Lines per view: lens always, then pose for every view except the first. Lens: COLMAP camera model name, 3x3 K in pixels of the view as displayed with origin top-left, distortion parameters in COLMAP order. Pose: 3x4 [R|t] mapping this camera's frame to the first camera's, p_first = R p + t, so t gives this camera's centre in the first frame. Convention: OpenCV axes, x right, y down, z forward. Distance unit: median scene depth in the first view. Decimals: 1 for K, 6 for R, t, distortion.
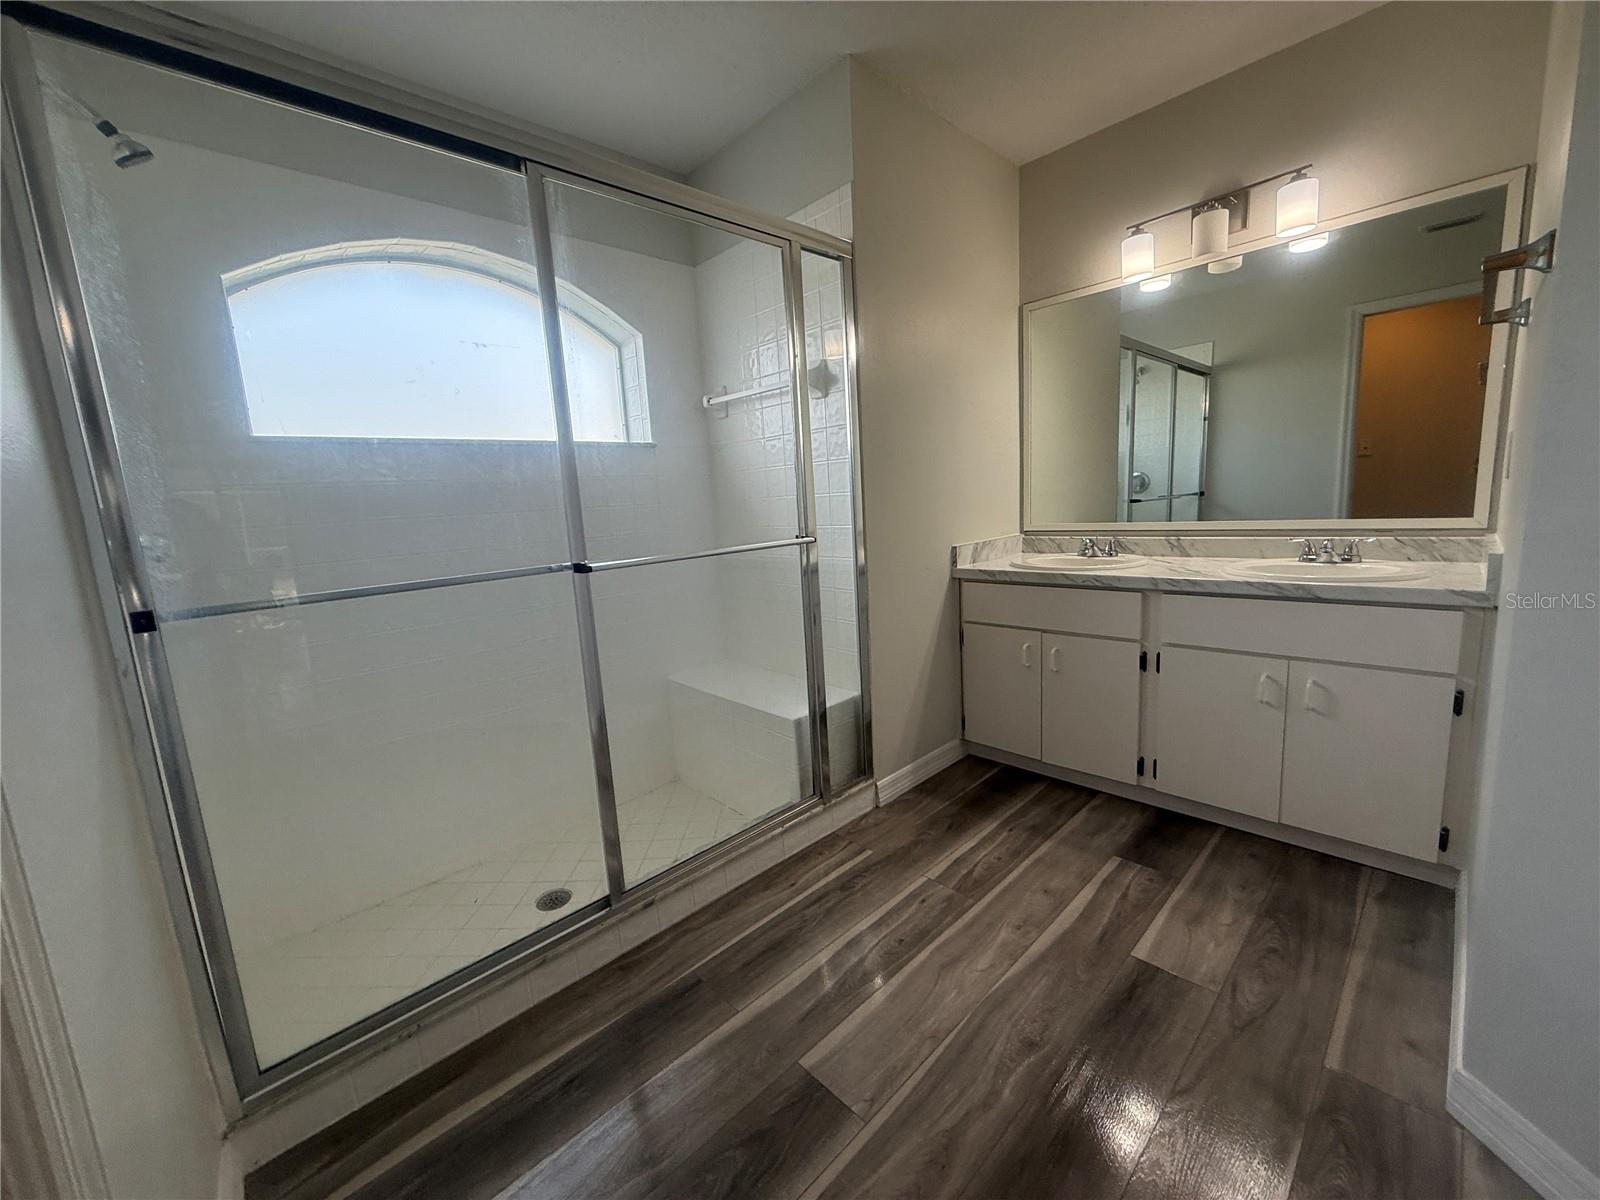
lens RADIAL K [[632.5, 0, 801.4], [0, 632.5, 596.2], [0, 0, 1]] dist [0.001393, 0.000371]
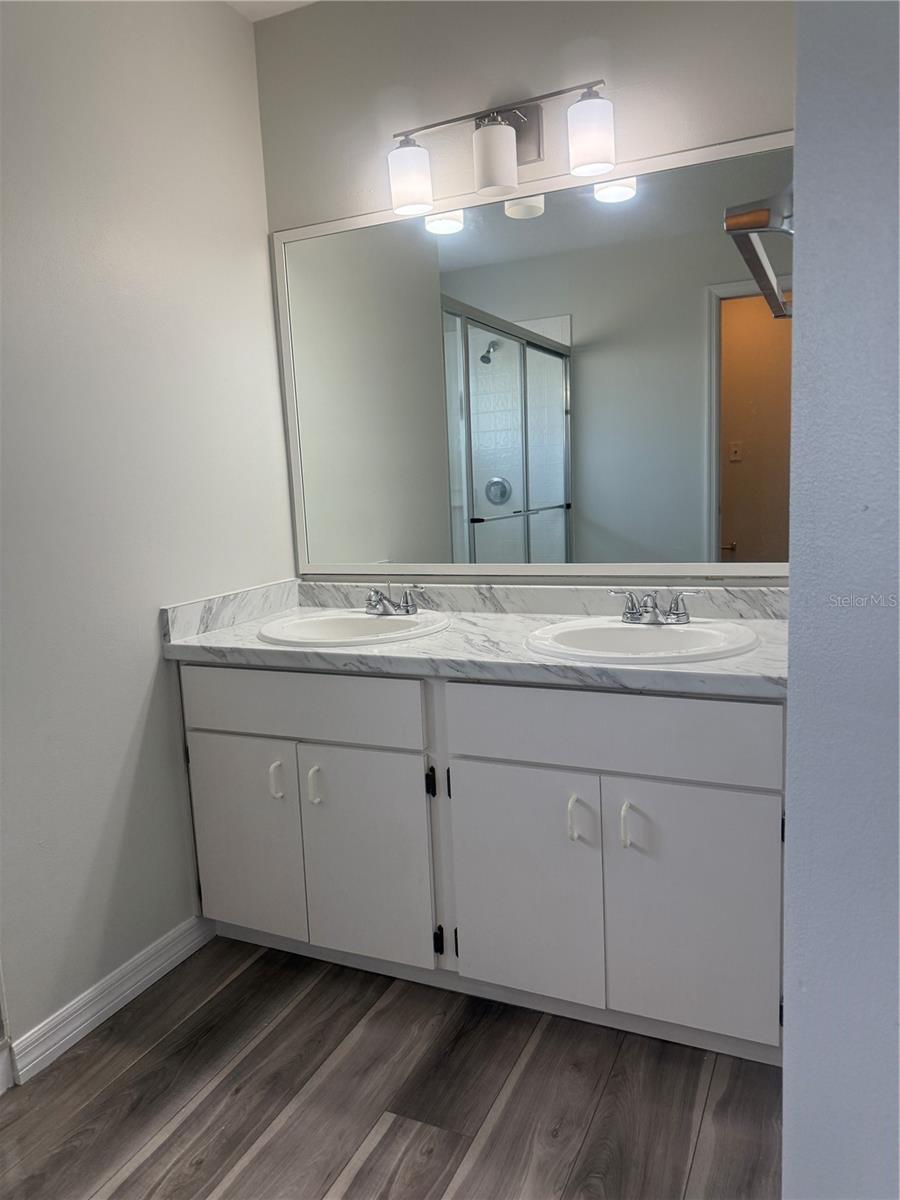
lens RADIAL K [[847.7, 0, 450.0], [0, 847.7, 600.0], [0, 0, 1]] dist [0.065234, -0.066284]
pose [[0.932217, -0.037086, 0.359995, 0.225902], [0.047296, 0.998689, -0.019594, -0.064481], [-0.358796, 0.035292, 0.932748, 0.140400]]
